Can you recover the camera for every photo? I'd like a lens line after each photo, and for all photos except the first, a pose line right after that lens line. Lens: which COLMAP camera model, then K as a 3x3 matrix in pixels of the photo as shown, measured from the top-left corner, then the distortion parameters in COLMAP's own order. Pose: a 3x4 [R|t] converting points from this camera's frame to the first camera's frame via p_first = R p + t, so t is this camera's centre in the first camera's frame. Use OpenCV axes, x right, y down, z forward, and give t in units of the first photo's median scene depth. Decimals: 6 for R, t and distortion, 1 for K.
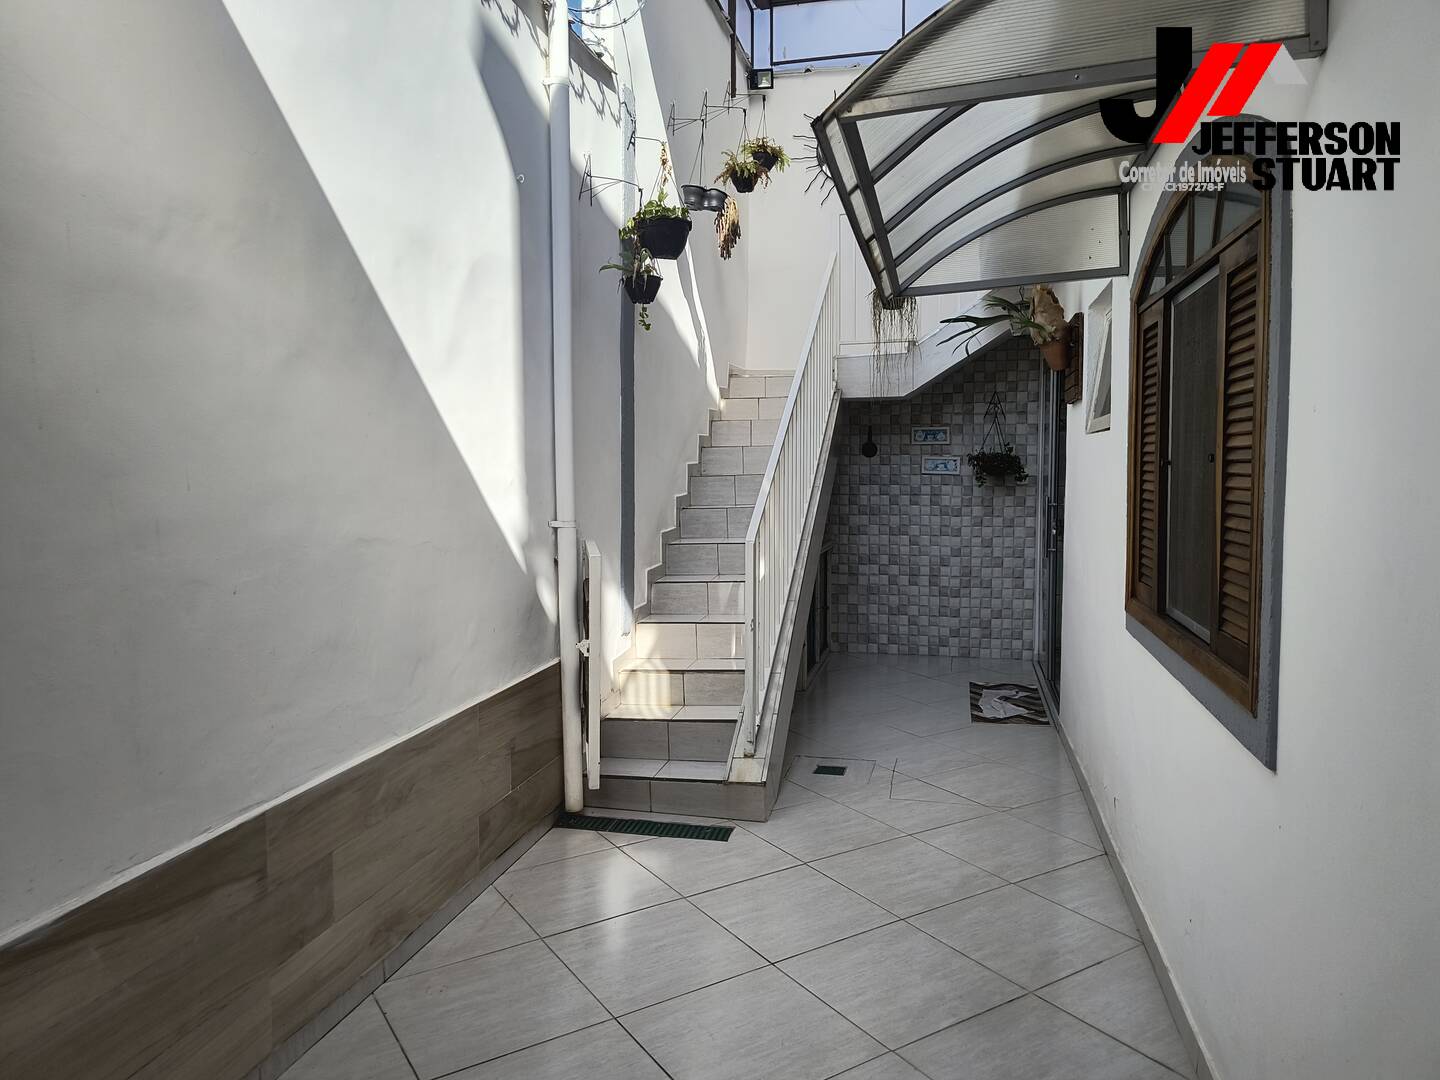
lens RADIAL K [[990.5, 0, 720.8], [0, 990.5, 531.3], [0, 0, 1]] dist [0.052851, -0.065556]
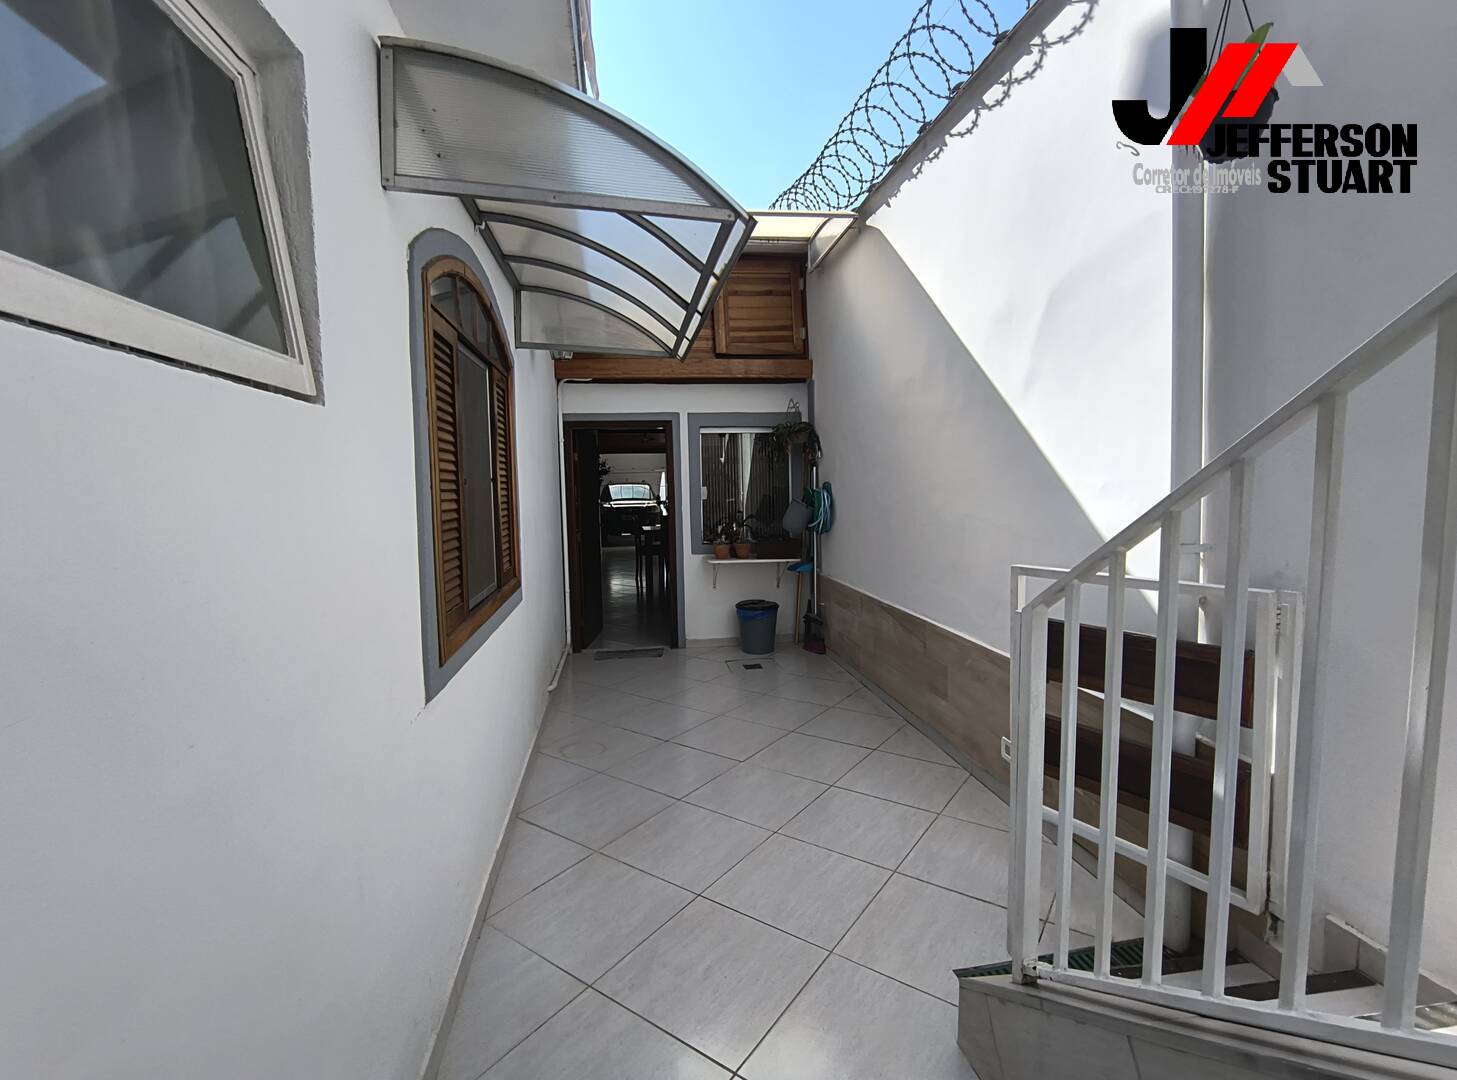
lens RADIAL K [[677.7, 0, 728.5], [0, 677.7, 540.0], [0, 0, 1]] dist [0.000650, -0.000451]
pose [[-0.929843, 0.049518, -0.364610, 0.294416], [-0.006789, 0.988426, 0.151552, -0.078859], [0.367894, 0.143395, -0.918745, 1.194938]]
